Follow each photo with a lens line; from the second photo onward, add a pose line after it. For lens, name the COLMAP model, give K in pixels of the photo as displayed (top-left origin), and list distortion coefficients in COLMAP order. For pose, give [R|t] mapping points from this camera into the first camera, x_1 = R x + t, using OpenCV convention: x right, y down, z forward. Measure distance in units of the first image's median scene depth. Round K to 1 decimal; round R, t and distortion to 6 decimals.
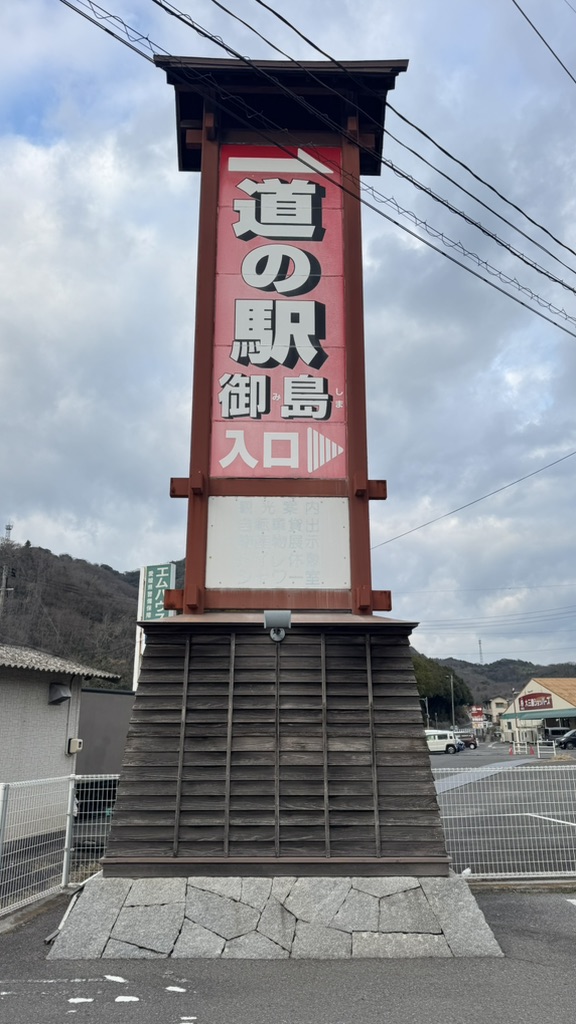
lens RADIAL K [[720.5, 0, 288.0], [0, 720.5, 512.0], [0, 0, 1]] dist [0.141443, -0.218690]
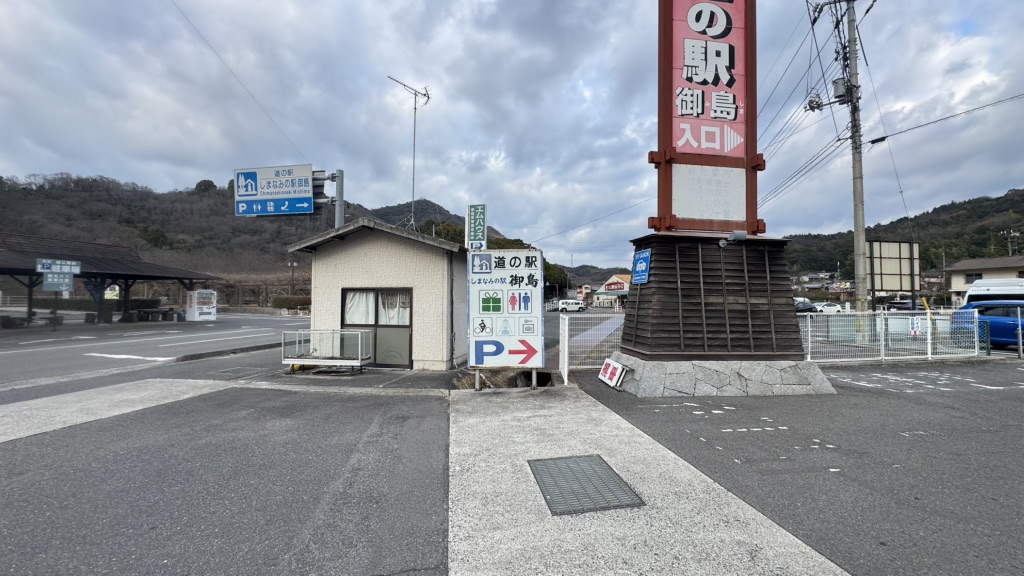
lens RADIAL K [[410.2, 0, 512.0], [0, 410.2, 288.0], [0, 0, 1]] dist [-0.002543, -0.000311]
pose [[0.993459, 0.019162, 0.112568, -0.569504], [-0.047509, 0.965804, 0.254884, 0.032356], [-0.103835, -0.258564, 0.960397, 0.022187]]
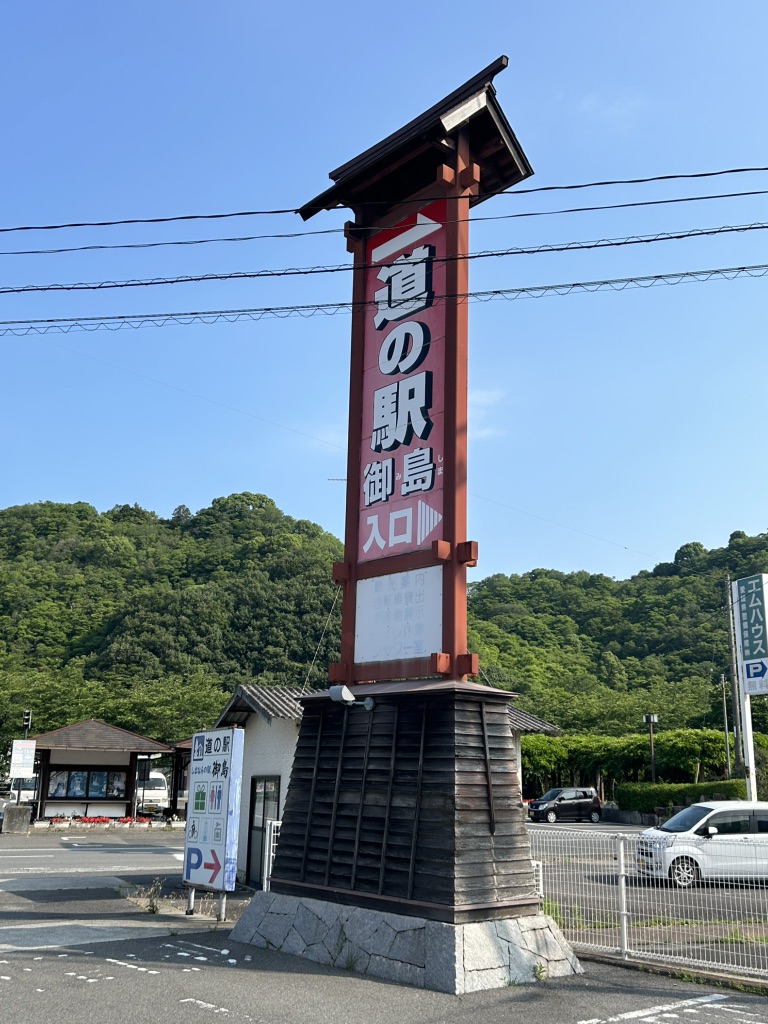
lens RADIAL K [[1017.5, 0, 369.5], [0, 1017.5, 509.4], [0, 0, 1]] dist [0.208834, -0.566316]
pose [[0.632064, -0.178198, -0.754149, 1.089590], [0.201631, 0.977498, -0.061983, -0.027264], [0.748224, -0.112882, 0.653772, -0.022619]]
